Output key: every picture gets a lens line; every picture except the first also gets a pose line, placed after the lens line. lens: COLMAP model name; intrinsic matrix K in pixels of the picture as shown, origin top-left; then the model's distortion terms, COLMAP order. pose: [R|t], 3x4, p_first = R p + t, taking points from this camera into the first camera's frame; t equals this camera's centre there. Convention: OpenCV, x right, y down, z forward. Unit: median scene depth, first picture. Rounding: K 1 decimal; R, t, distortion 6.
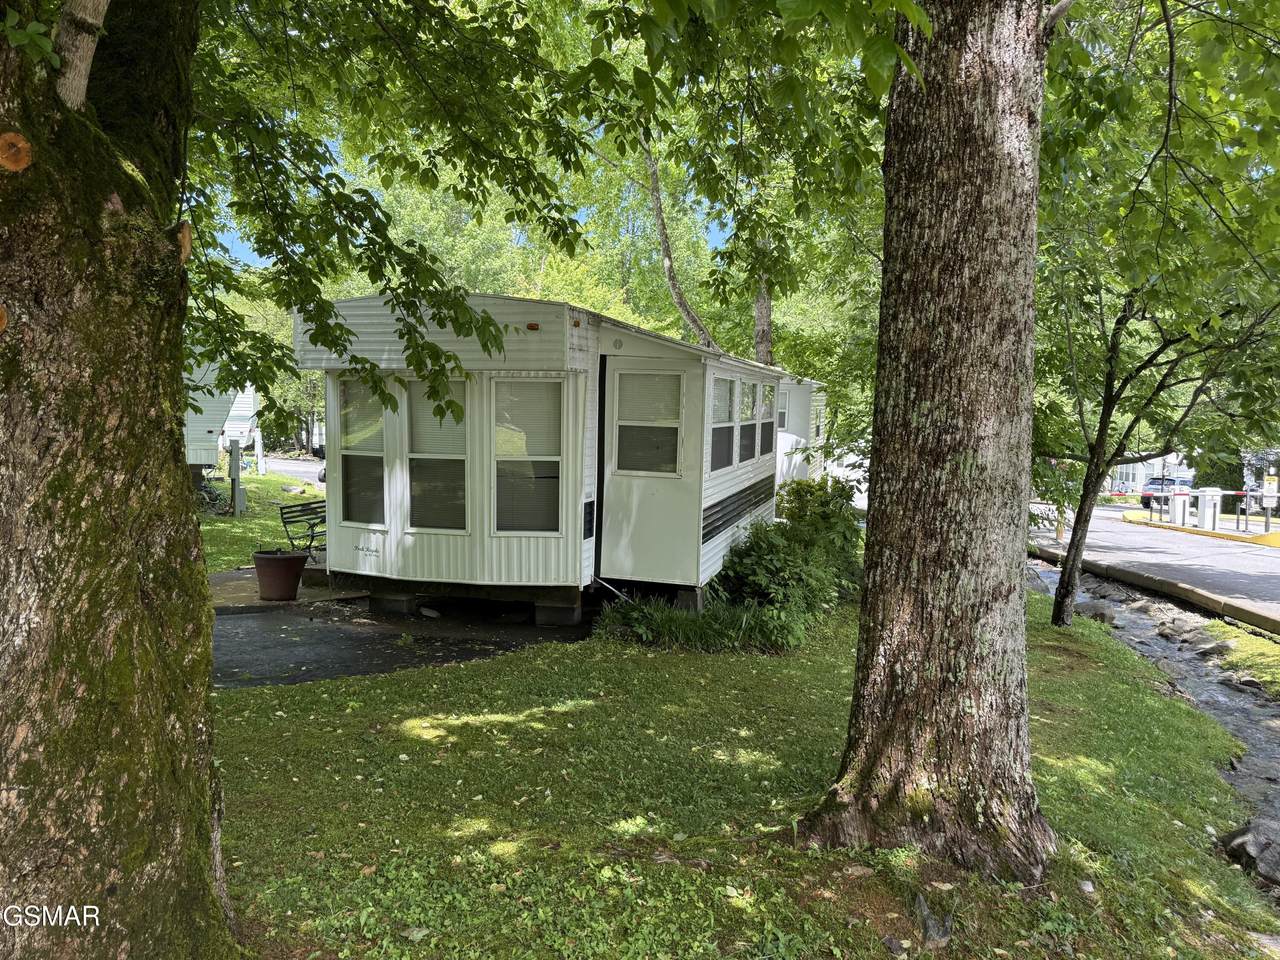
lens RADIAL K [[875.4, 0, 640.0], [0, 875.4, 480.0], [0, 0, 1]] dist [0.048606, -0.000815]
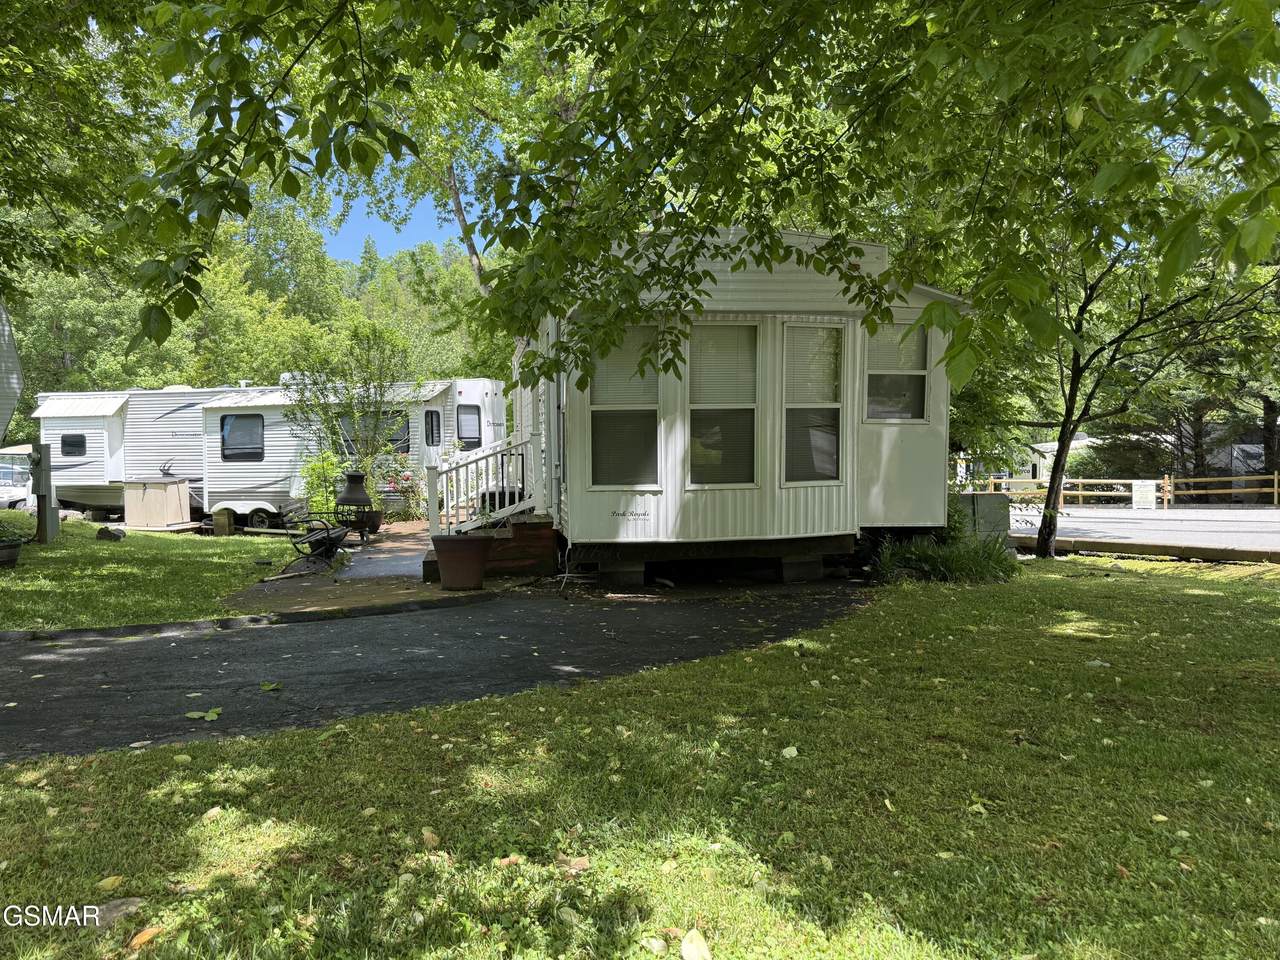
lens RADIAL K [[875.4, 0, 640.0], [0, 875.4, 480.0], [0, 0, 1]] dist [0.048606, -0.000815]
pose [[0.937268, -0.047895, 0.345304, -0.640966], [0.057182, 0.998223, -0.016753, 0.062130], [-0.343888, 0.035448, 0.938341, 0.137952]]
